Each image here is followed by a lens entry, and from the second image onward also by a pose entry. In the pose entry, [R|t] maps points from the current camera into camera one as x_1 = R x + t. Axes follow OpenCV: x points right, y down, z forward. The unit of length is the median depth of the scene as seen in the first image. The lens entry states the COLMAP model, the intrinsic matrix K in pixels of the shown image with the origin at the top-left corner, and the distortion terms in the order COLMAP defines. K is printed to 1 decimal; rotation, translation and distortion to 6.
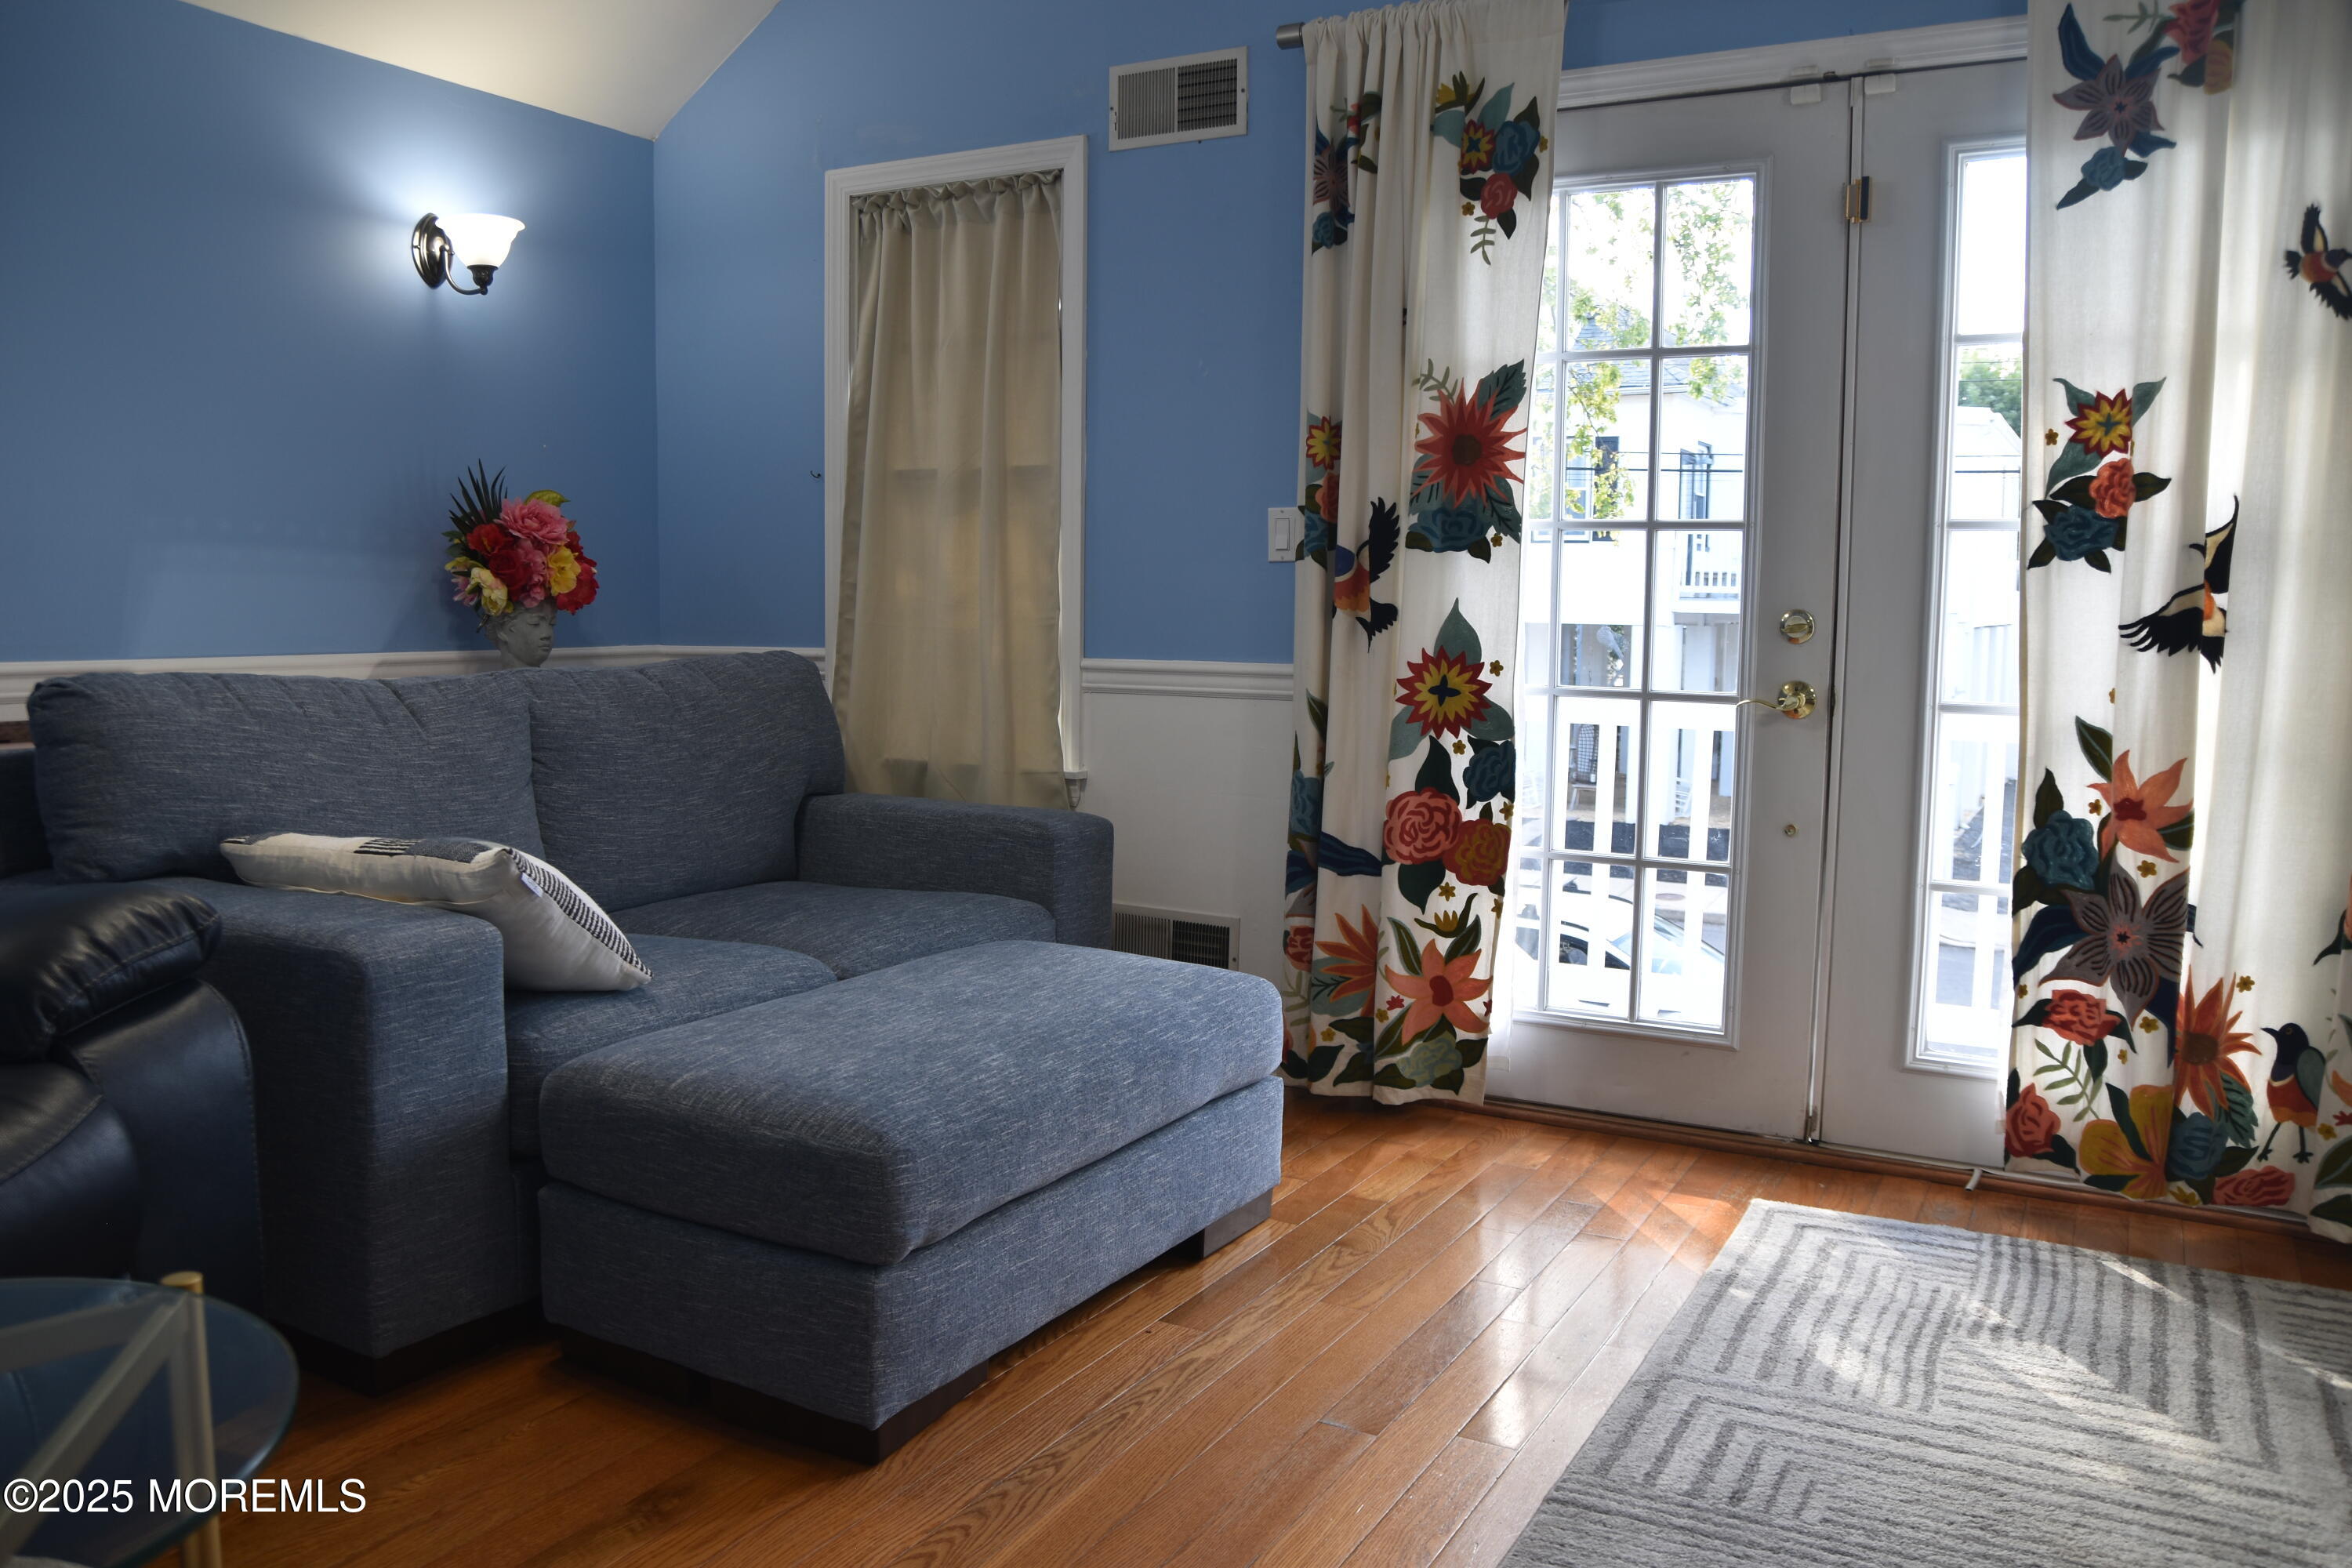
lens RADIAL K [[1767.2, 0, 1169.9], [0, 1767.2, 776.6], [0, 0, 1]] dist [-0.118925, 0.078708]
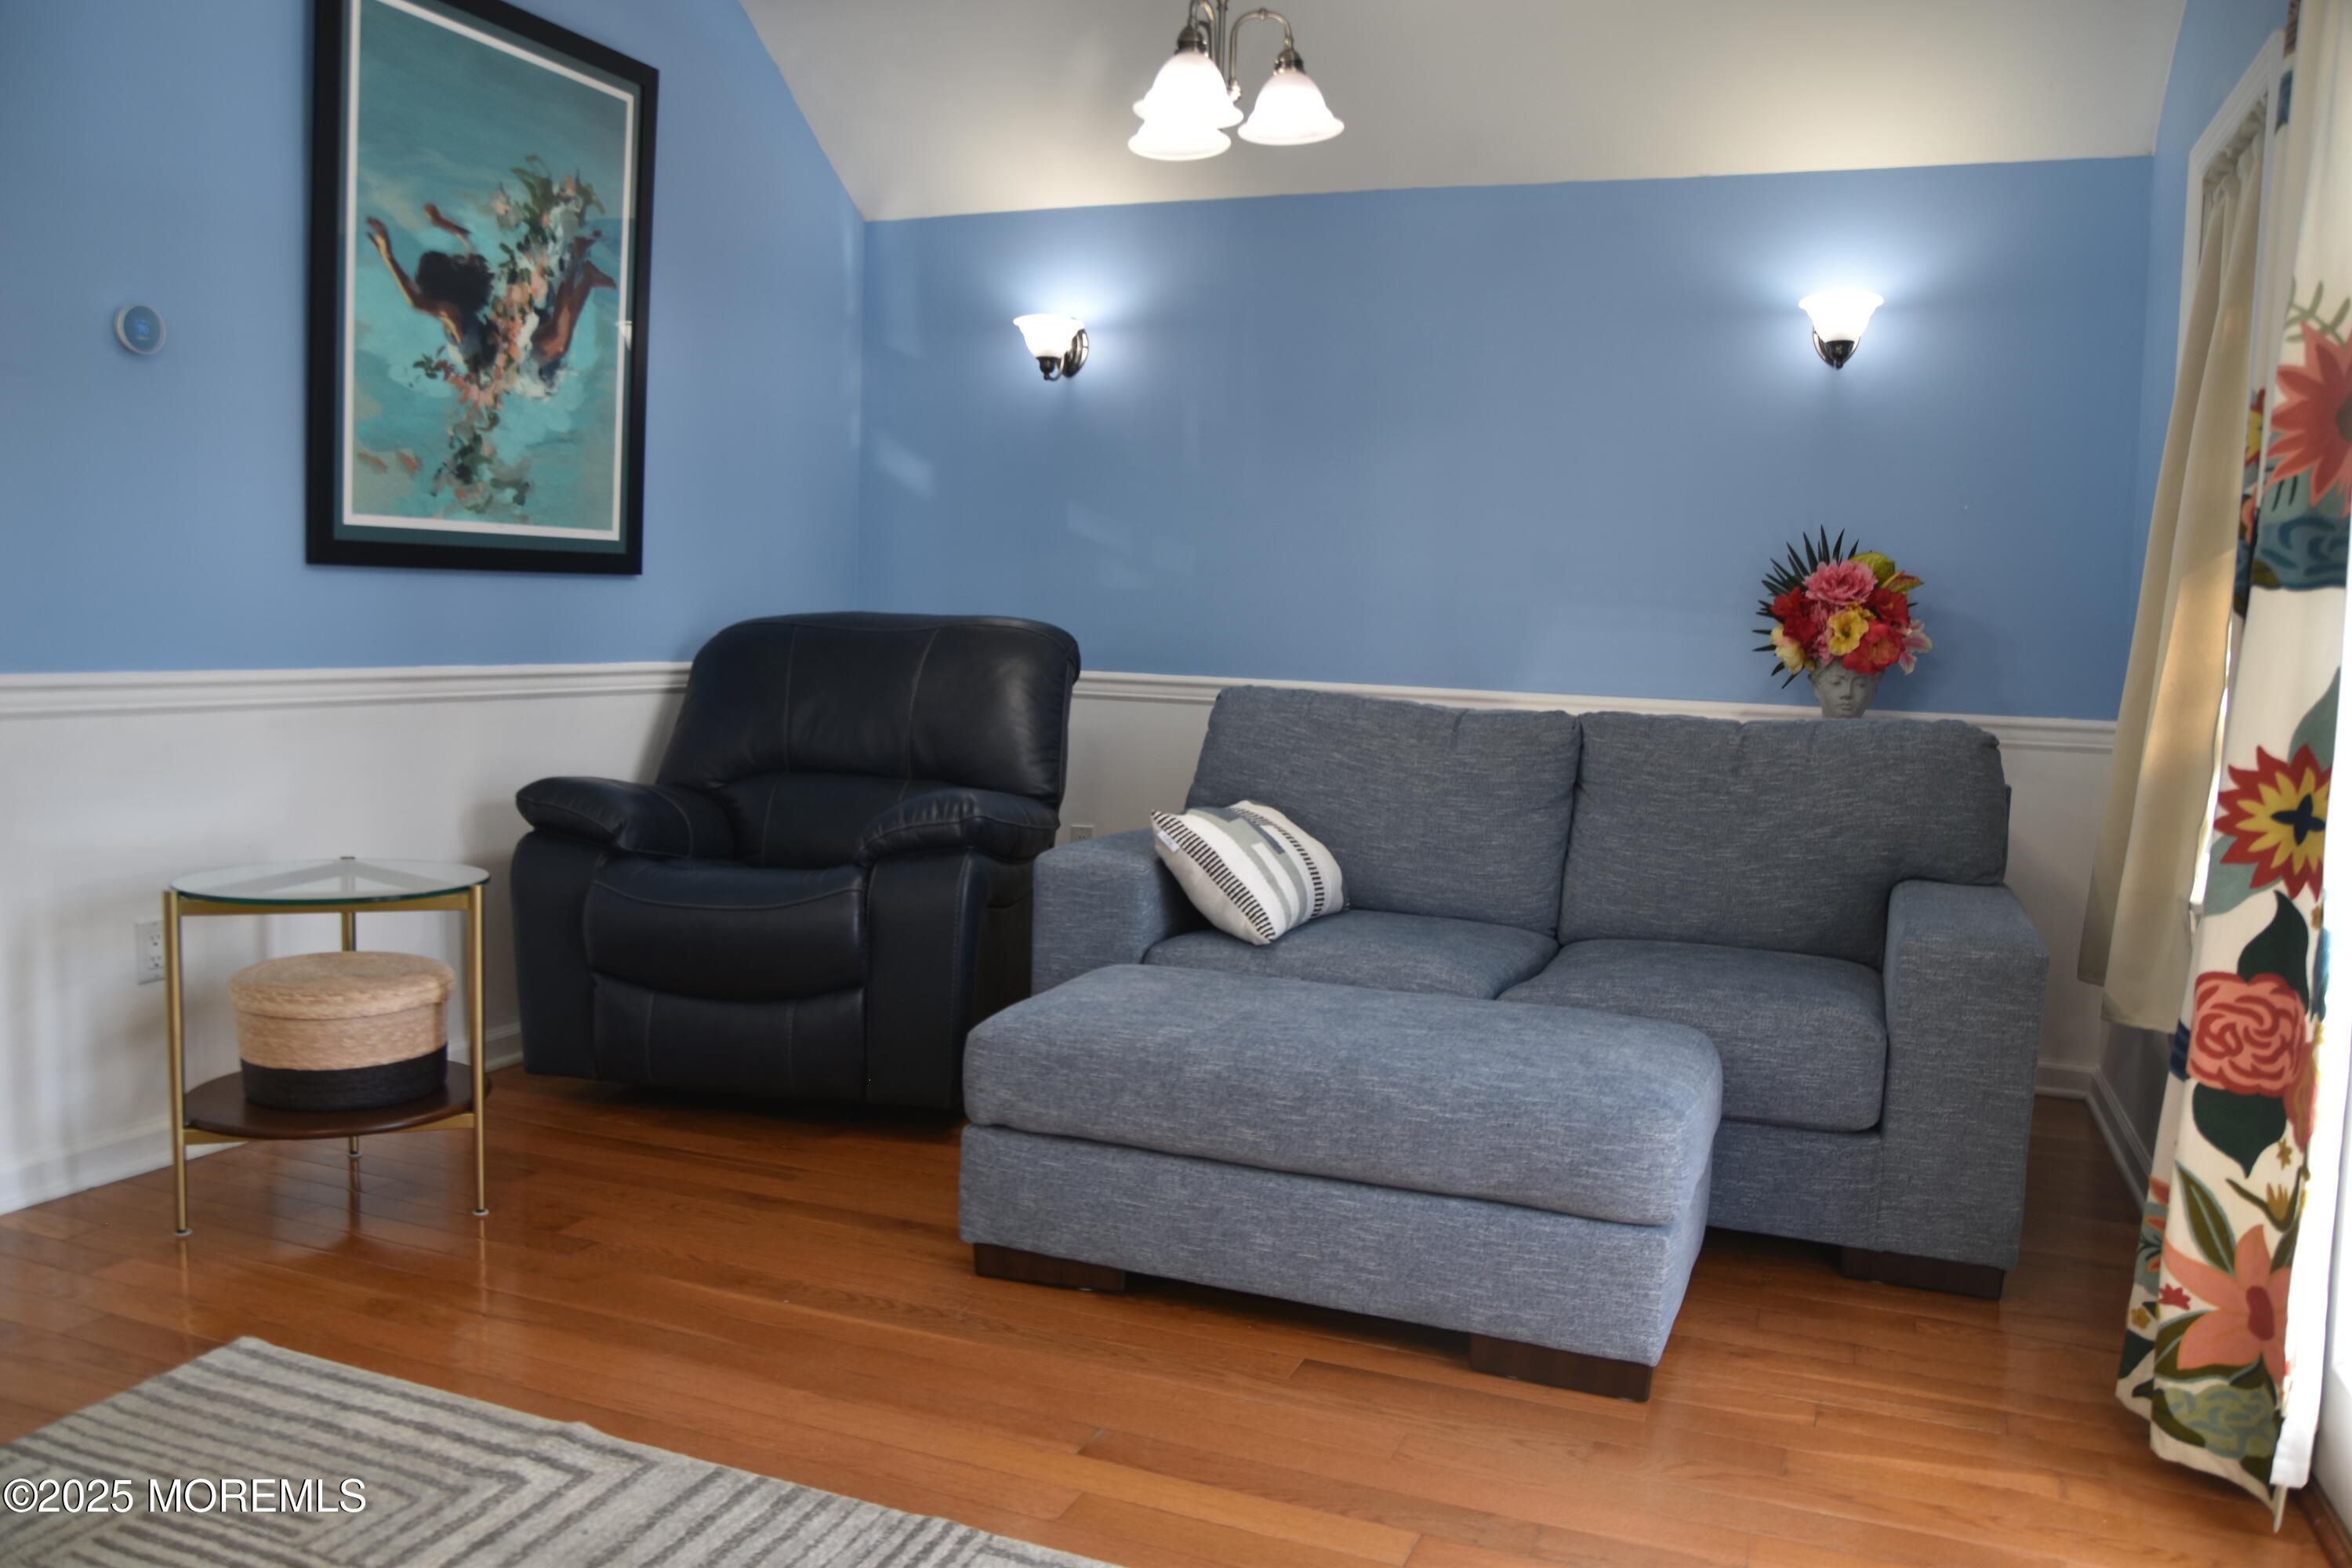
lens RADIAL K [[1767.2, 0, 1168.8], [0, 1767.2, 790.4], [0, 0, 1]] dist [-0.118925, 0.078708]
pose [[0.137721, 0.083589, -0.986938, 0.679057], [-0.131586, 0.989144, 0.065414, -0.046032], [0.981692, 0.120858, 0.147225, 0.535283]]
